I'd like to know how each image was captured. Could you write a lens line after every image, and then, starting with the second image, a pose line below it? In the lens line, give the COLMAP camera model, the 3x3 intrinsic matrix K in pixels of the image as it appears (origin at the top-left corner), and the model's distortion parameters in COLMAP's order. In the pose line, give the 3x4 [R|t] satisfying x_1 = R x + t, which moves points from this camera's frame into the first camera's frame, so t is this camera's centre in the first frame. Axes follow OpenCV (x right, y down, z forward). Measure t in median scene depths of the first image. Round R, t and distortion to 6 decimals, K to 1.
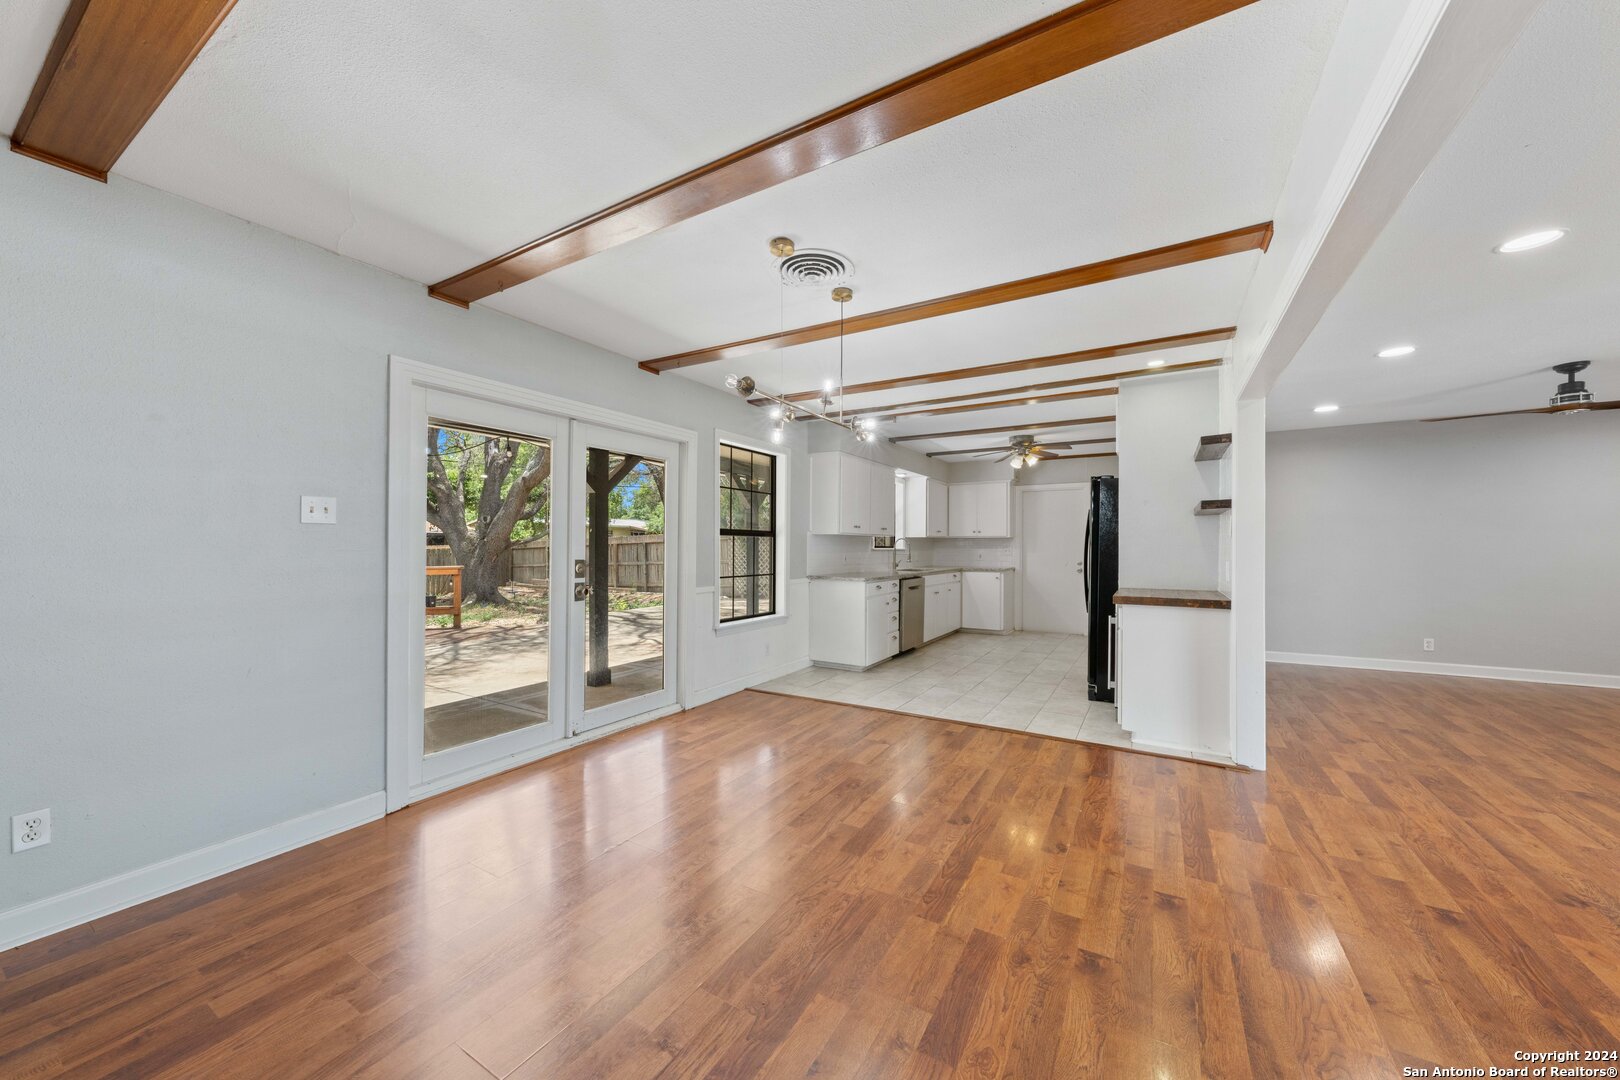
lens RADIAL K [[562.8, 0, 825.8], [0, 562.8, 548.1], [0, 0, 1]] dist [0.001825, 0.000066]
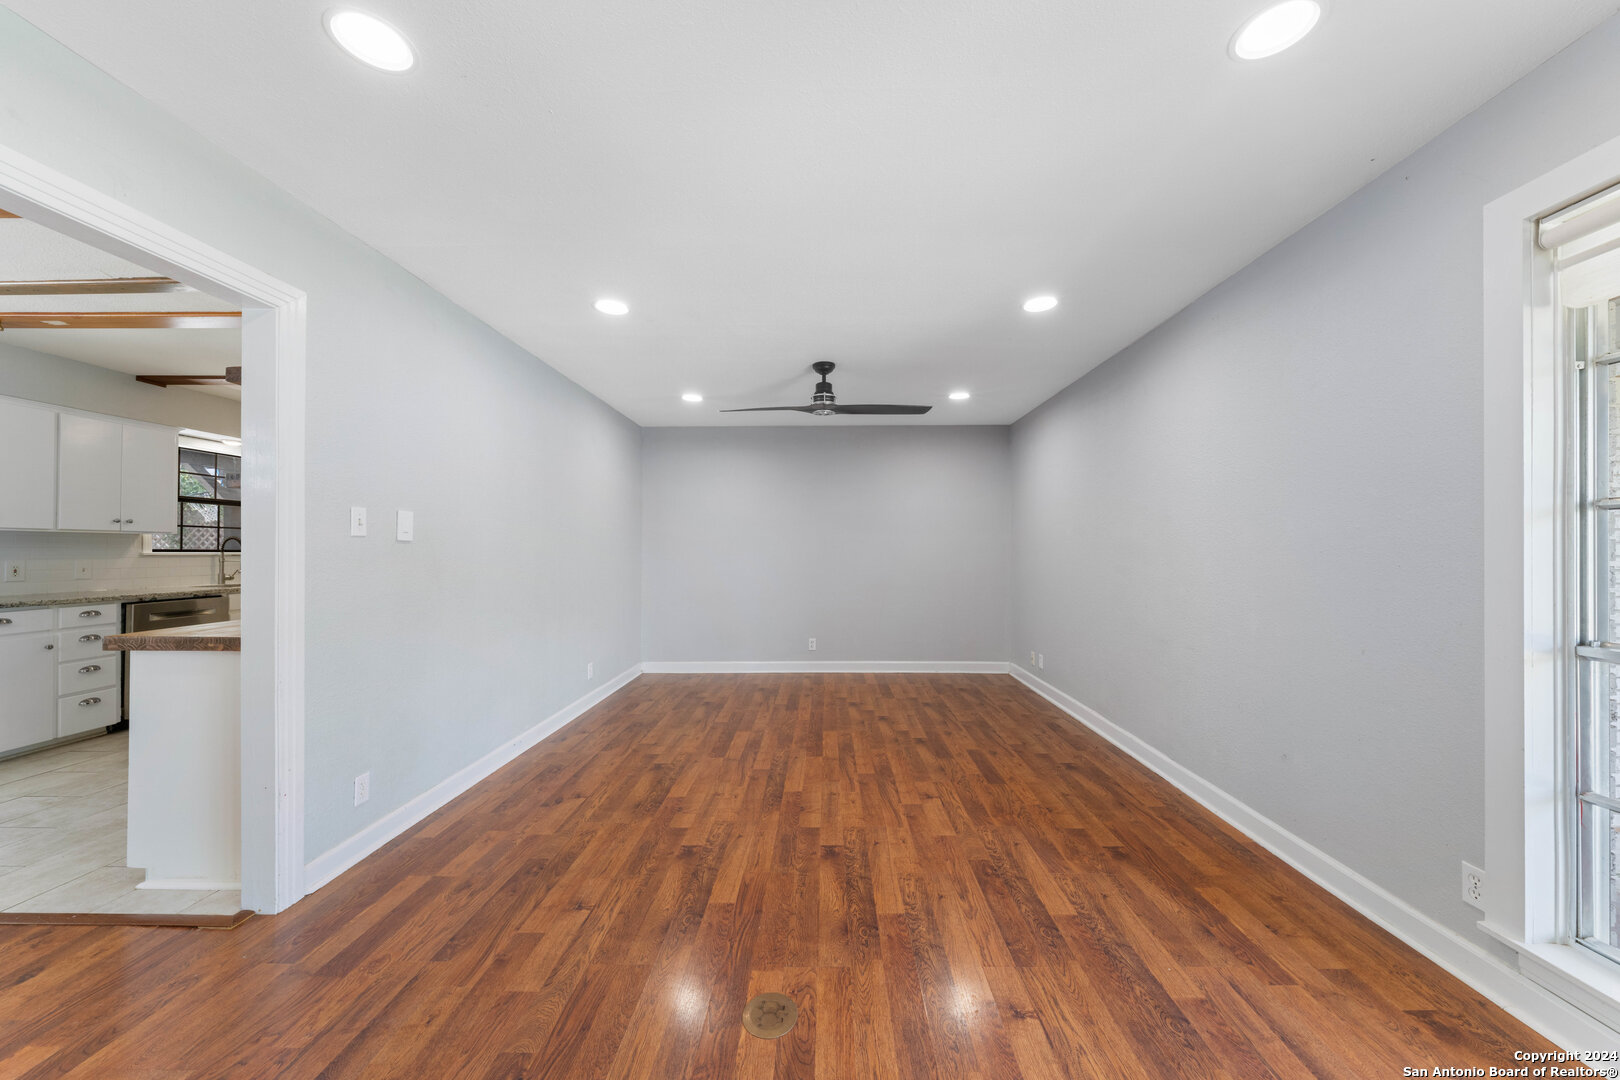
lens RADIAL K [[562.8, 0, 822.2], [0, 562.8, 540.6], [0, 0, 1]] dist [0.001825, 0.000066]
pose [[0.871989, 0.003767, 0.489511, 0.759121], [0.004302, 0.999873, -0.015358, -0.000820], [-0.489506, 0.015498, 0.871862, 0.126706]]
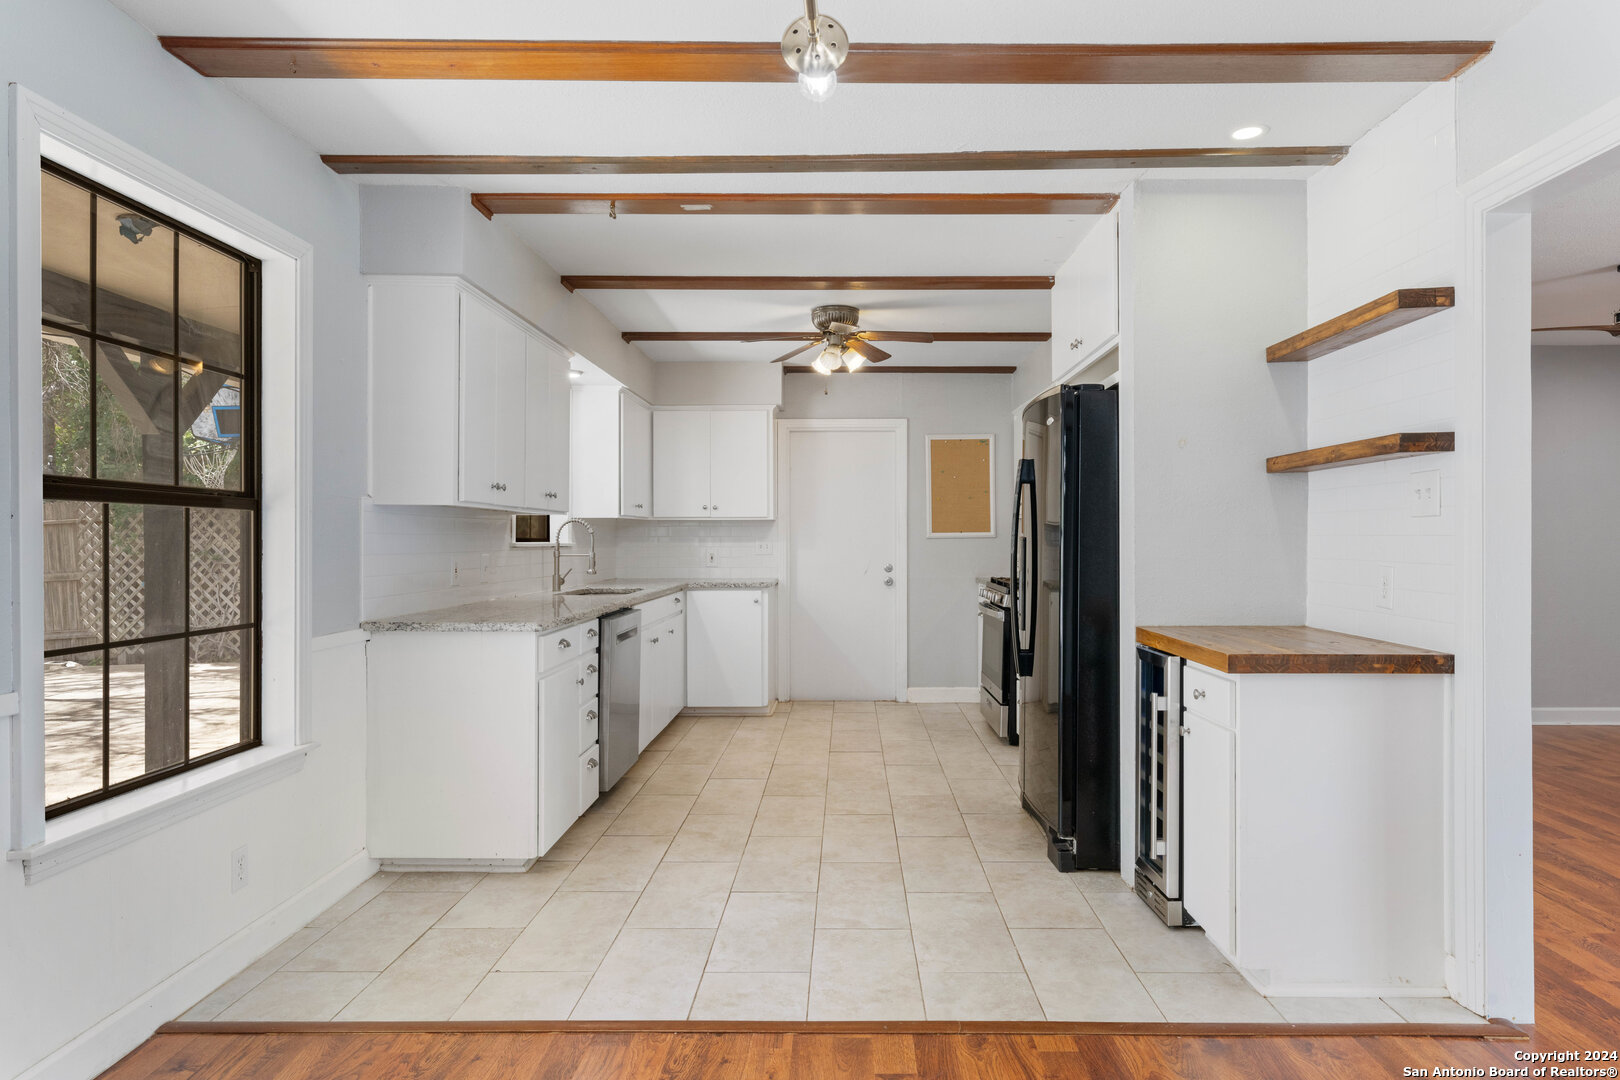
lens RADIAL K [[952.5, 0, 815.8], [0, 952.5, 535.6], [0, 0, 1]] dist [0.011636, 0.003562]
pose [[0.880326, -0.002374, 0.474363, -0.089177], [0.004481, 0.999984, -0.003312, -0.003000], [-0.474348, 0.005042, 0.880323, 0.462751]]
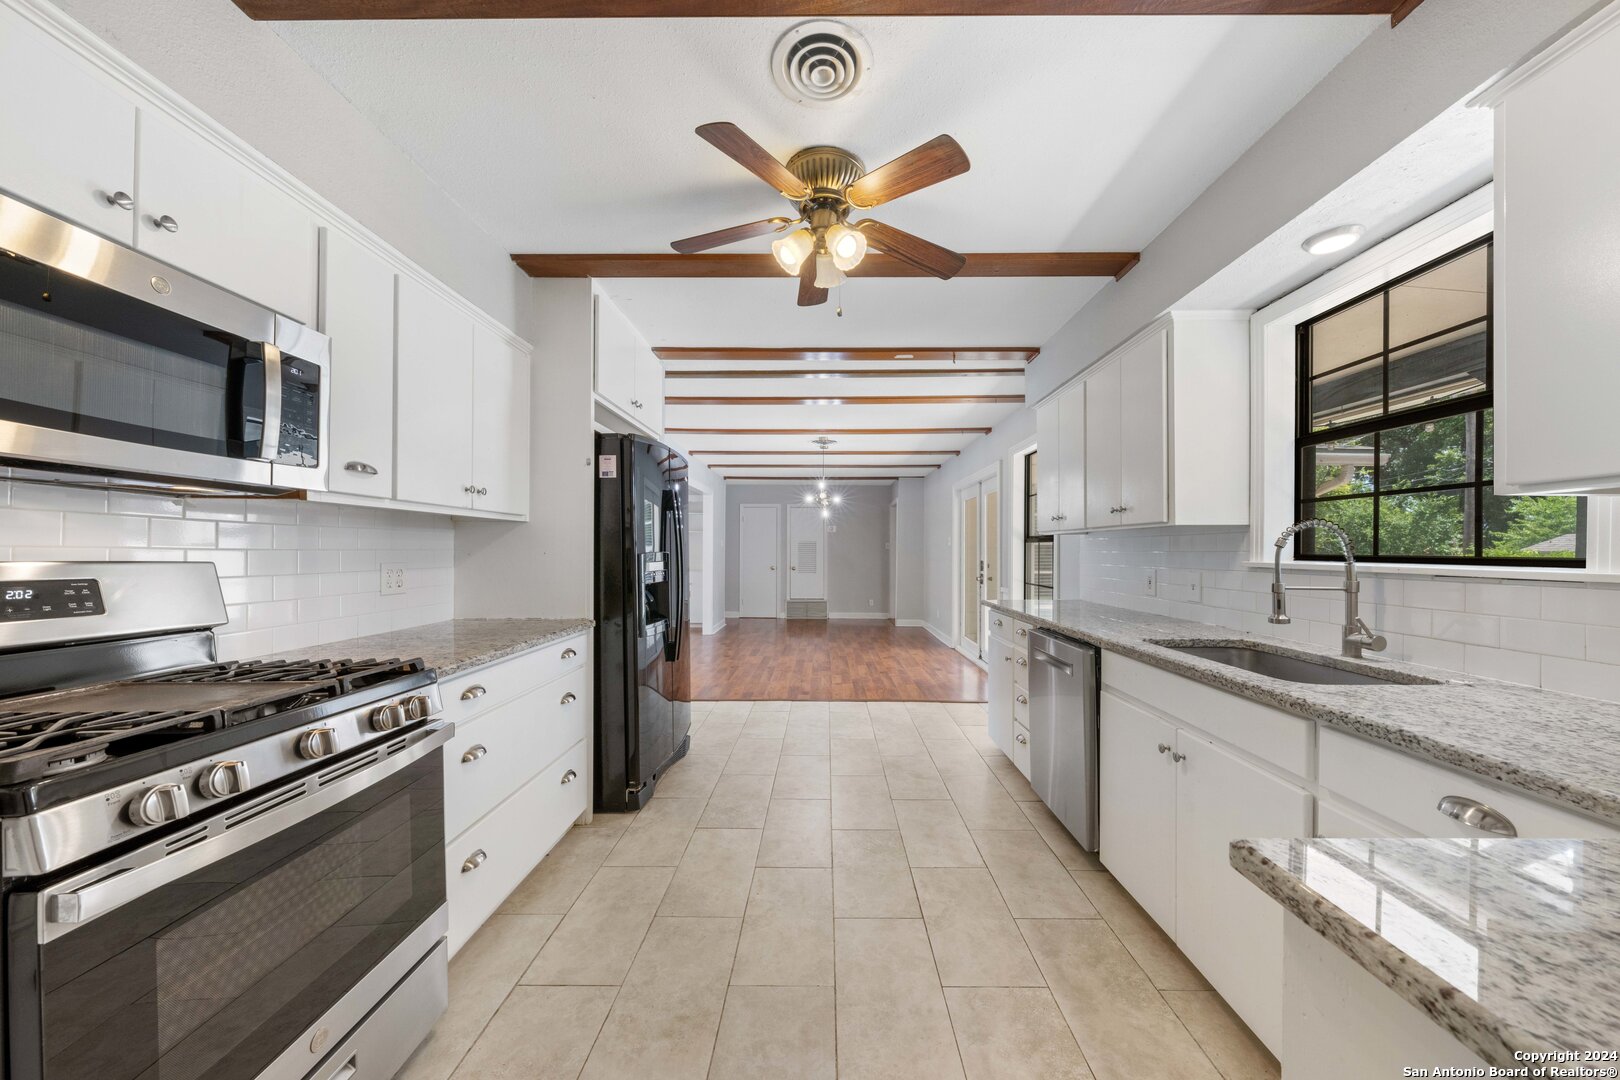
lens RADIAL K [[562.8, 0, 813.3], [0, 562.8, 570.1], [0, 0, 1]] dist [0.001825, 0.000066]
pose [[-0.874256, 0.009482, -0.485373, 0.776208], [-0.007816, 0.999405, 0.033604, -0.006563], [0.485402, 0.033172, -0.873661, 1.980975]]
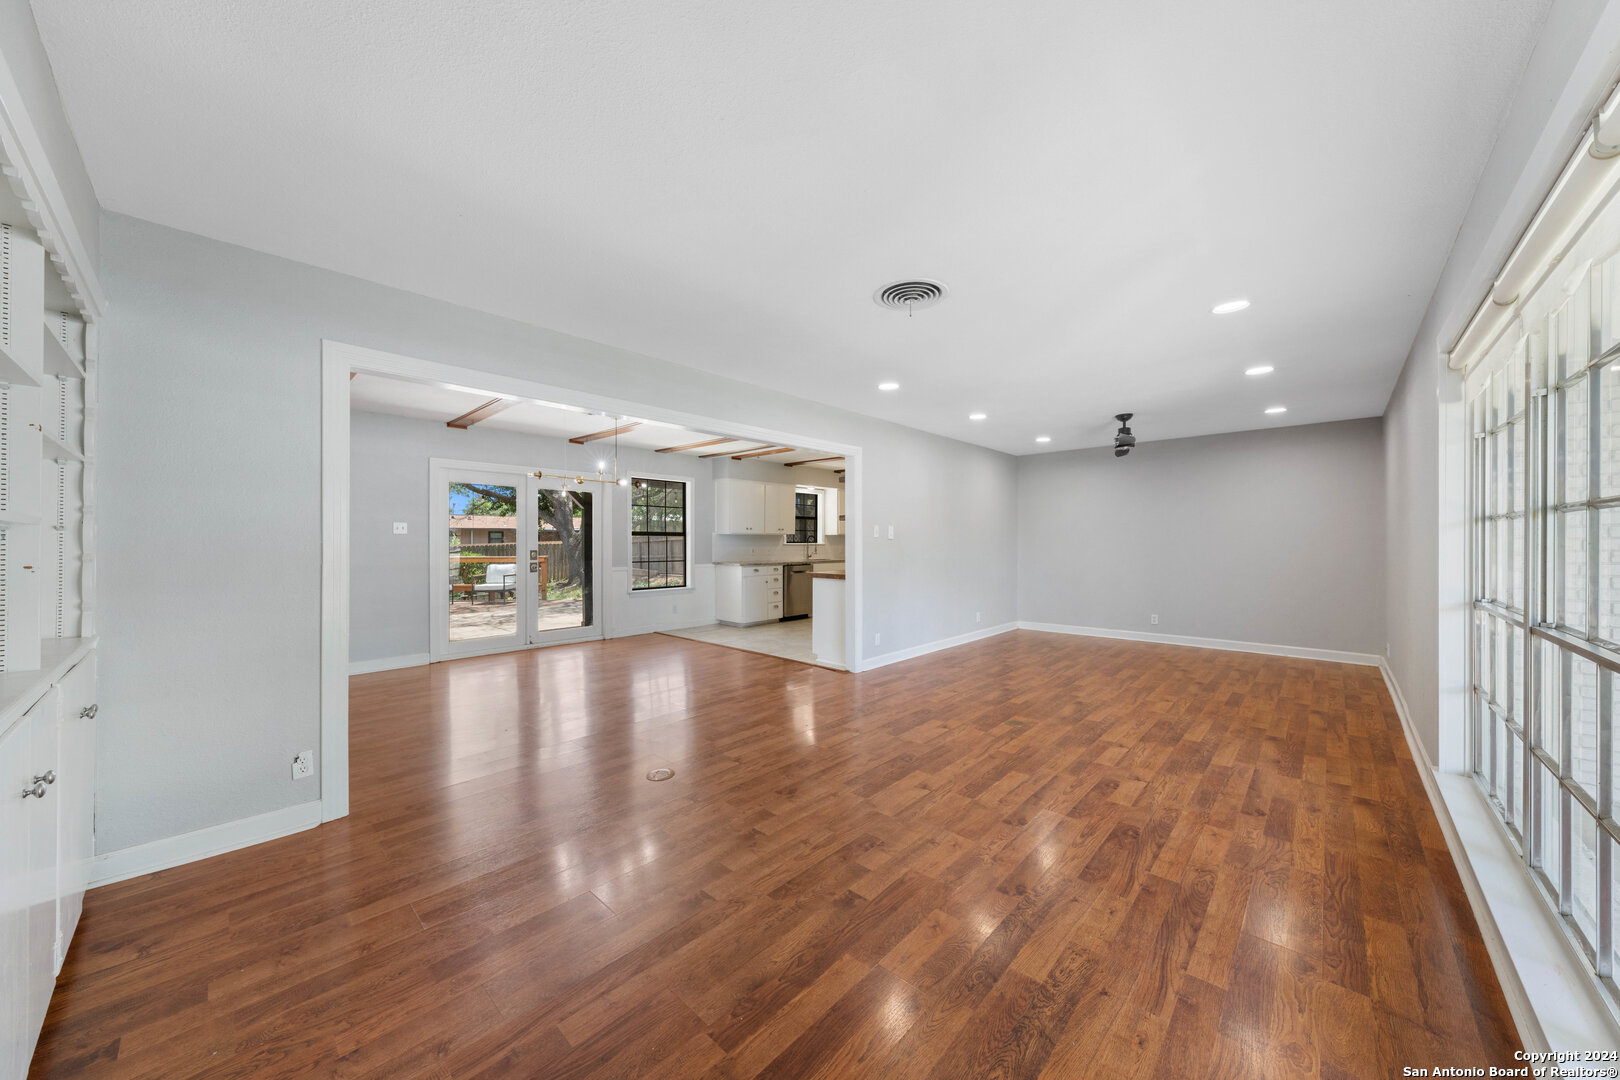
lens RADIAL K [[562.8, 0, 806.0], [0, 562.8, 531.0], [0, 0, 1]] dist [0.001825, 0.000066]
pose [[0.971742, -0.006404, -0.235960, 0.793265], [0.001497, 0.999779, -0.020970, -0.002380], [0.236042, 0.020024, 0.971537, -0.543141]]
